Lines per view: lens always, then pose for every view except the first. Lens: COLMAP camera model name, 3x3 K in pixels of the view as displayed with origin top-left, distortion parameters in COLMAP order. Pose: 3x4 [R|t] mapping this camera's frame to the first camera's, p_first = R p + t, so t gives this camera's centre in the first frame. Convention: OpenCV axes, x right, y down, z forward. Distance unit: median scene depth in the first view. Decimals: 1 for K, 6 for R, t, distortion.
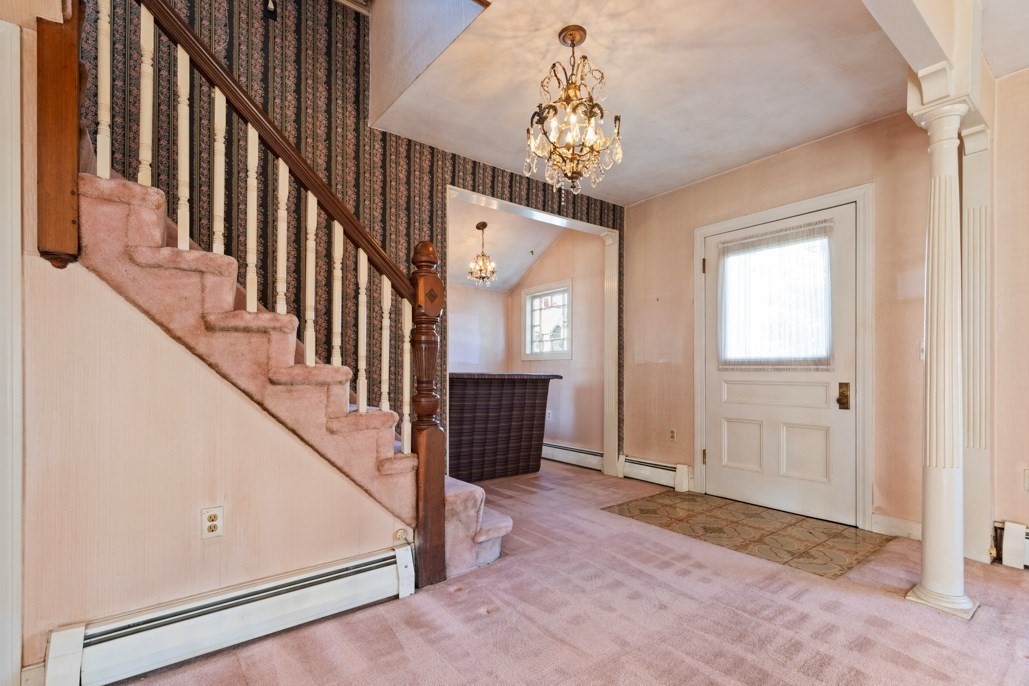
lens RADIAL K [[476.0, 0, 510.0], [0, 476.0, 369.8], [0, 0, 1]] dist [0.001918, 0.000182]
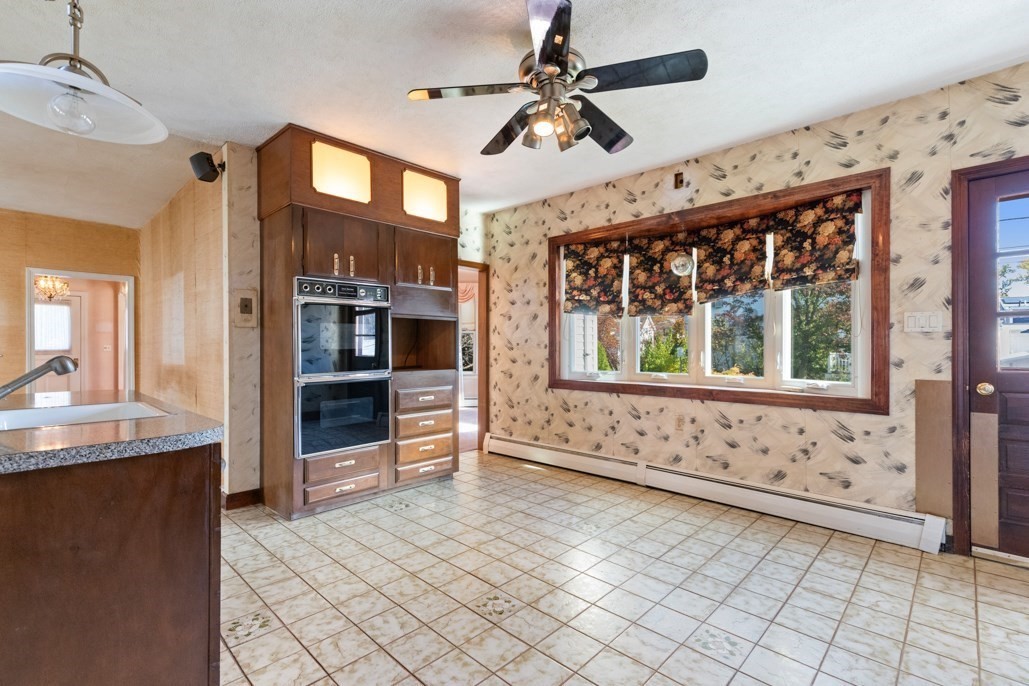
lens RADIAL K [[466.0, 0, 509.5], [0, 466.0, 347.5], [0, 0, 1]] dist [0.004405, -0.000022]
pose [[-0.153851, -0.001425, 0.988093, -2.487697], [-0.004357, 0.999990, 0.000763, -0.053534], [-0.988084, -0.004187, -0.153855, -1.146745]]
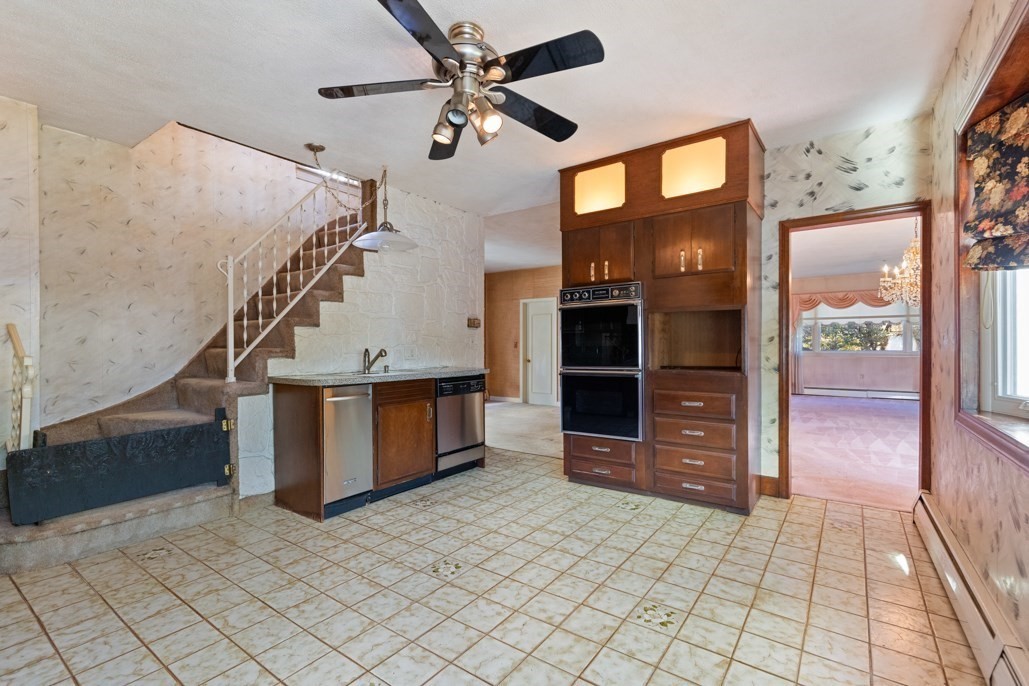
lens RADIAL K [[466.0, 0, 509.5], [0, 466.0, 347.5], [0, 0, 1]] dist [0.004405, -0.000022]
pose [[0.958582, -0.007308, 0.284722, -1.952977], [0.004499, 0.999935, 0.010520, -0.057679], [-0.284780, -0.008803, 0.958552, -1.984072]]
